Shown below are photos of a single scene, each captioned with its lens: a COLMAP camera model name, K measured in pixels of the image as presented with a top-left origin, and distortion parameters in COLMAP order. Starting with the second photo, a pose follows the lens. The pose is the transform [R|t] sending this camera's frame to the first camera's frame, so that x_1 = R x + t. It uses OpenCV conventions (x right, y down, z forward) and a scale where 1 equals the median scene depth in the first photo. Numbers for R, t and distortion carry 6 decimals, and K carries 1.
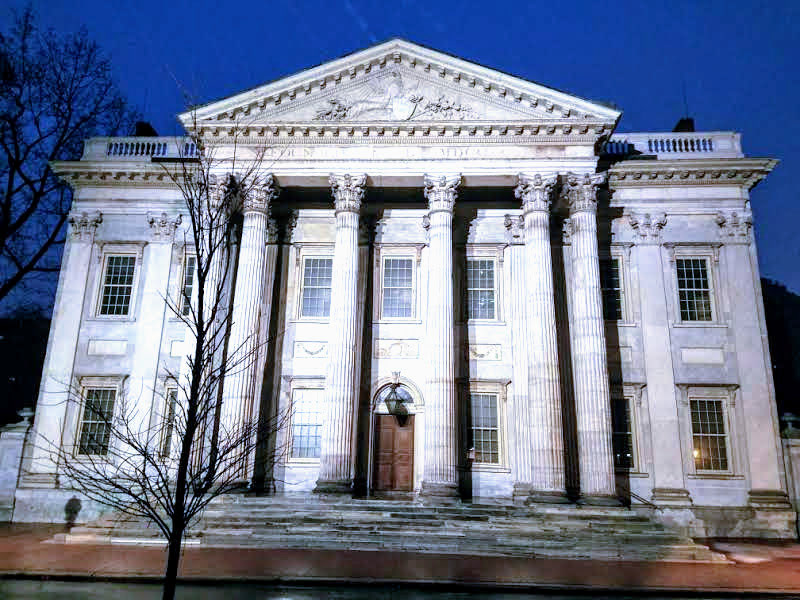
lens RADIAL K [[598.8, 0, 400.0], [0, 598.8, 300.0], [0, 0, 1]] dist [0.100047, -0.139352]
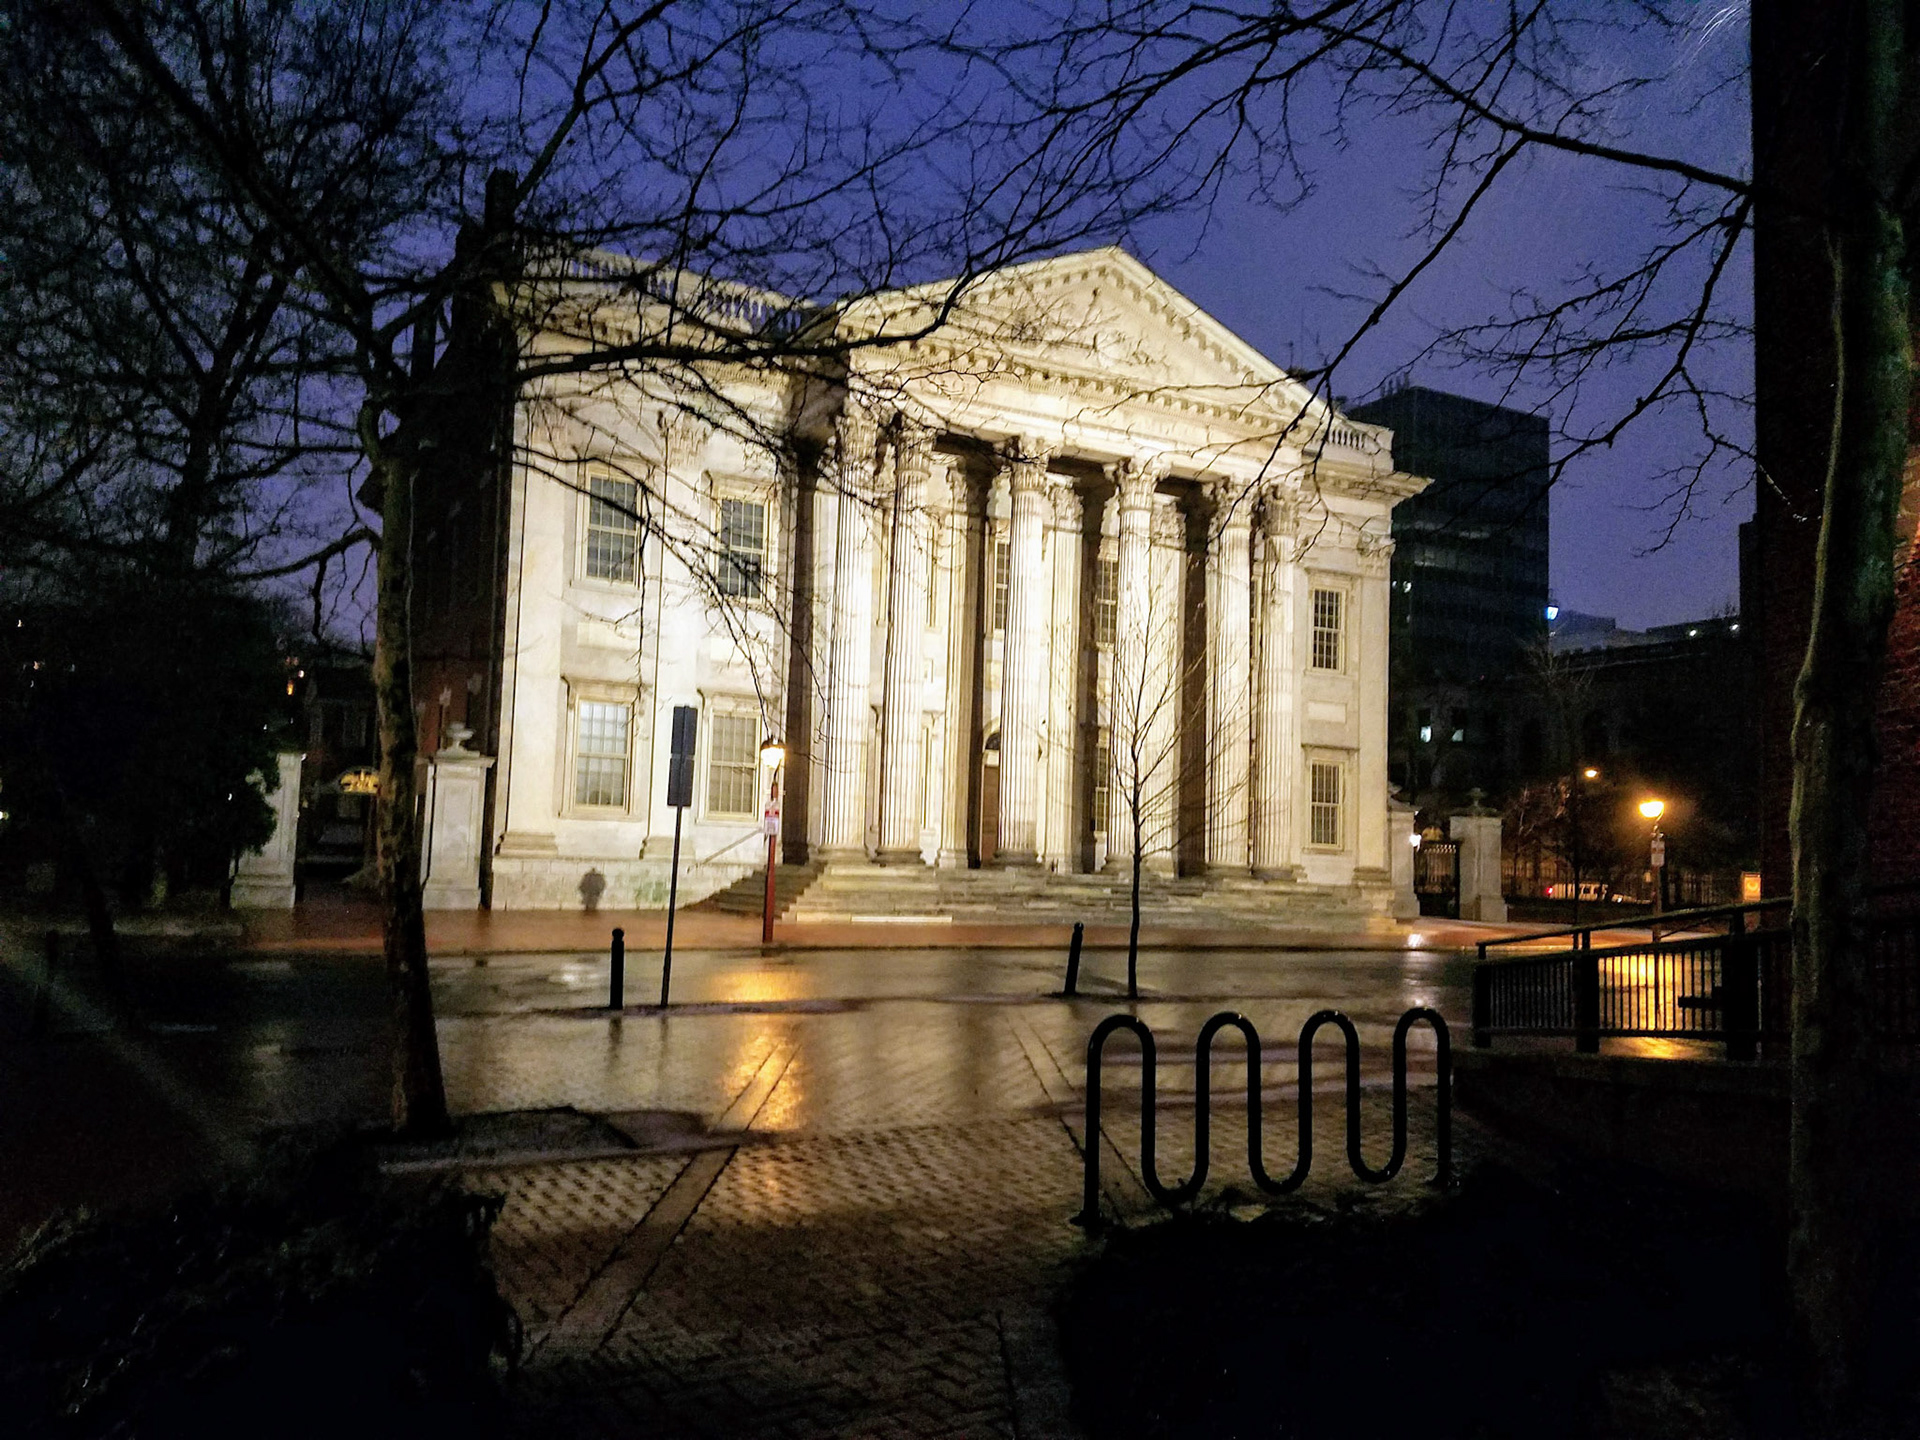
lens RADIAL K [[1437.2, 0, 960.0], [0, 1437.2, 720.0], [0, 0, 1]] dist [0.100047, -0.139352]
pose [[0.857776, 0.059684, 0.510546, -0.986211], [-0.156403, 0.976447, 0.148626, -0.118722], [-0.489651, -0.207339, 0.846908, -0.450944]]
